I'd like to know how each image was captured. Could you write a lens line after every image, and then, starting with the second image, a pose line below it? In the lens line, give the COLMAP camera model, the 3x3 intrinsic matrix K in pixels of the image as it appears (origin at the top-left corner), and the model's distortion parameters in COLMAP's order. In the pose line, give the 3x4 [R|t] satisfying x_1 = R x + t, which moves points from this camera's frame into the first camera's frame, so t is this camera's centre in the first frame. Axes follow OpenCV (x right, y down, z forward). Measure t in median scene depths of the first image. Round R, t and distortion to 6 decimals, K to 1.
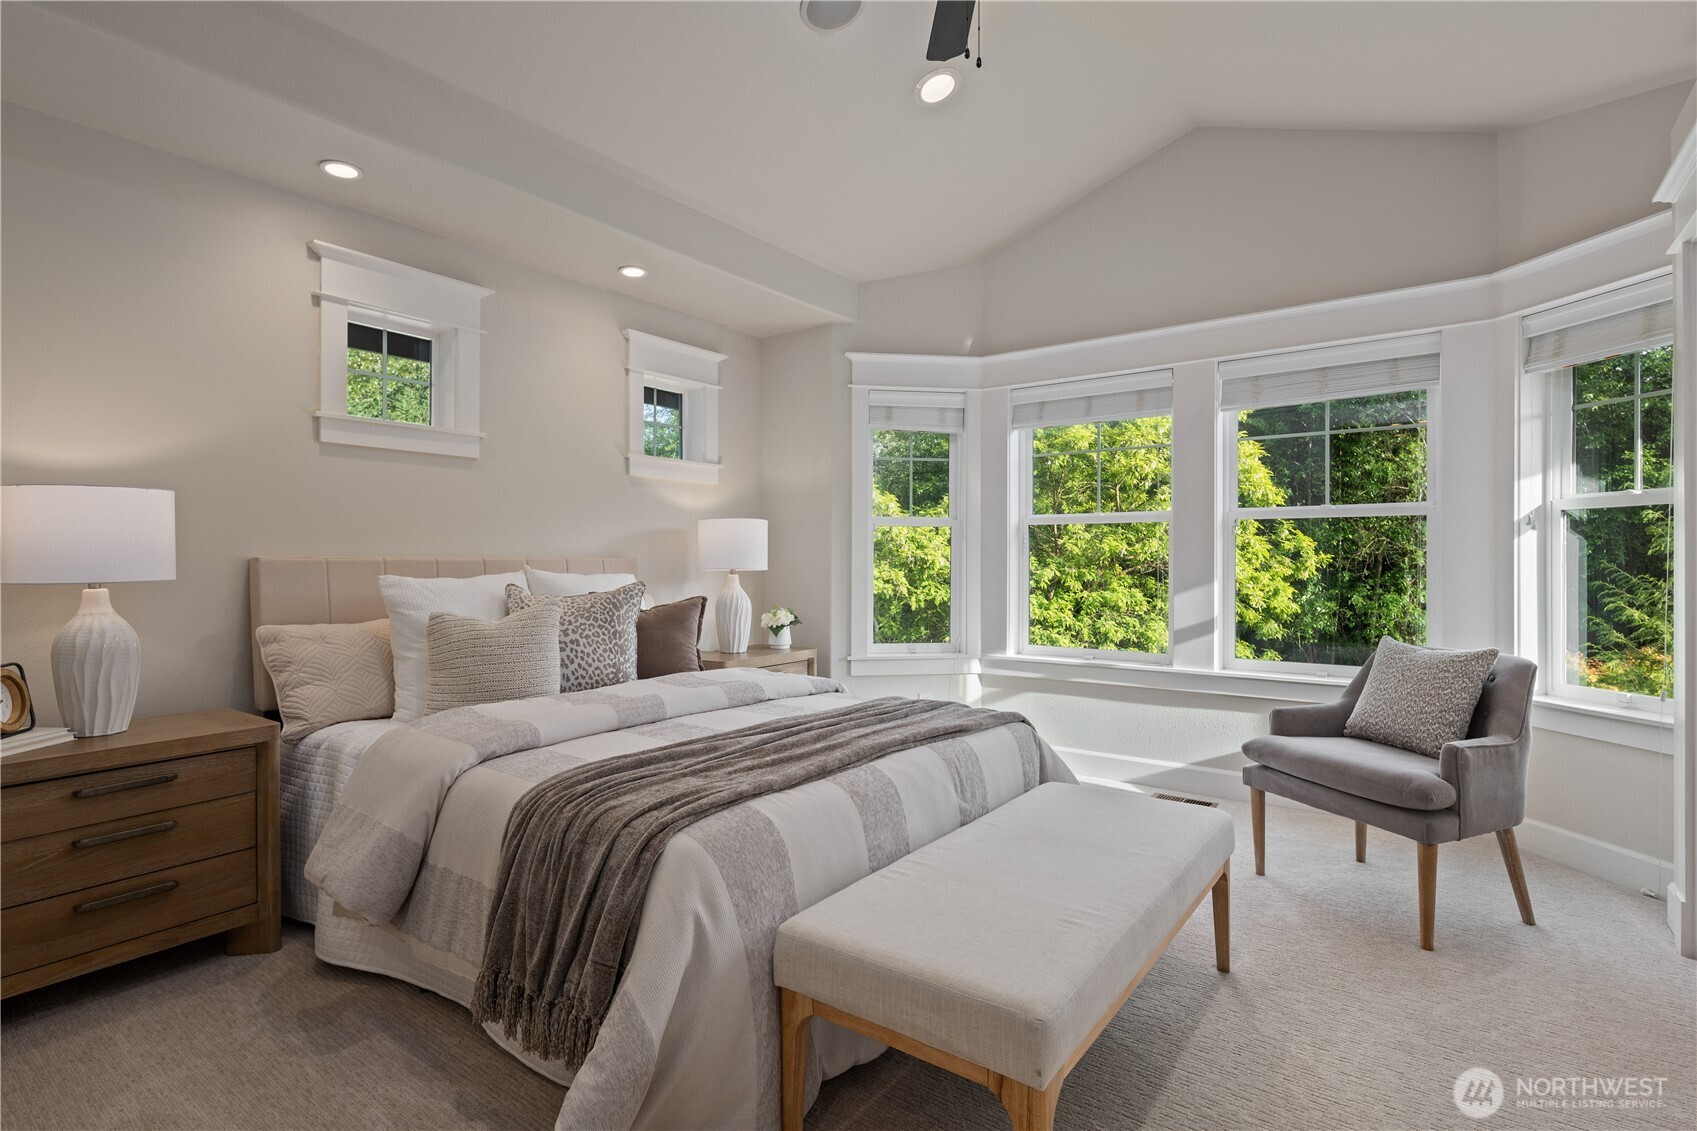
lens RADIAL K [[817.7, 0, 844.3], [0, 817.7, 559.1], [0, 0, 1]] dist [0.000239, -0.006531]
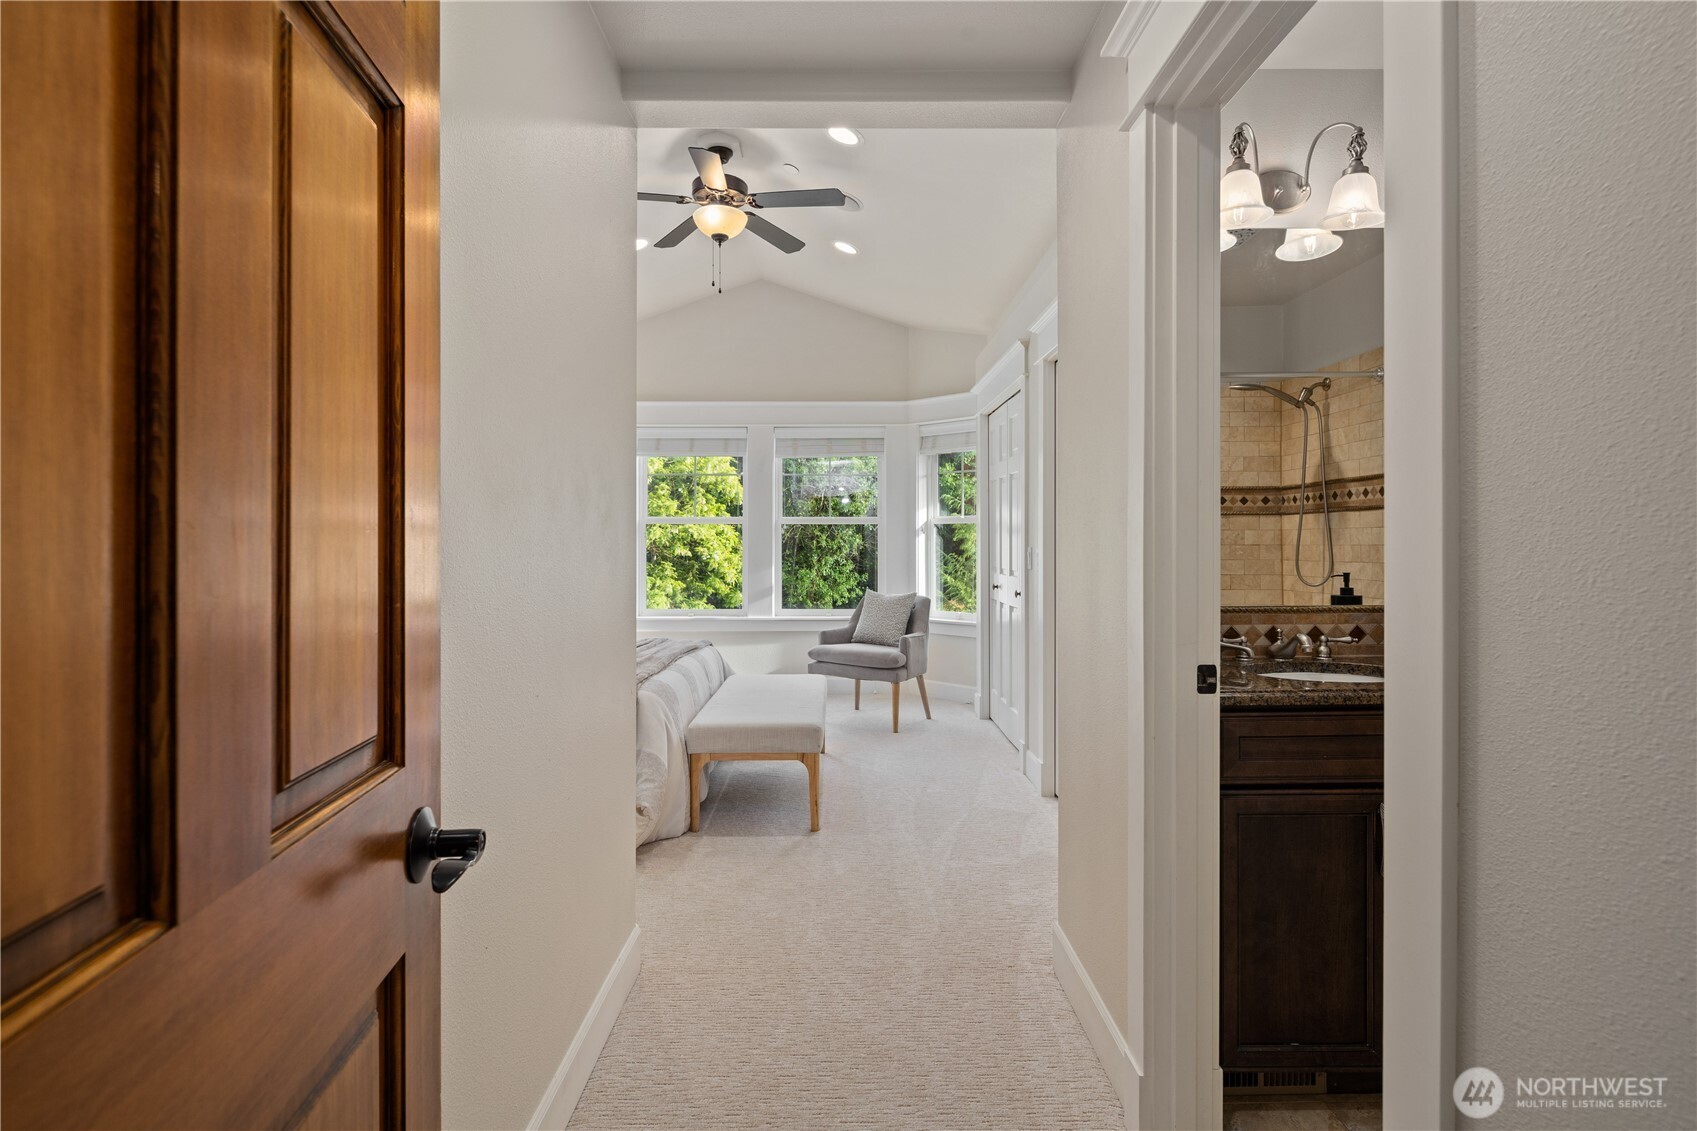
lens RADIAL K [[839.1, 0, 847.7], [0, 839.1, 535.5], [0, 0, 1]] dist [0.001977, -0.000507]
pose [[0.788604, 0.001551, 0.614899, -0.574677], [0.002145, 0.999984, -0.005273, -0.021920], [-0.614897, 0.005477, 0.788588, -0.514476]]
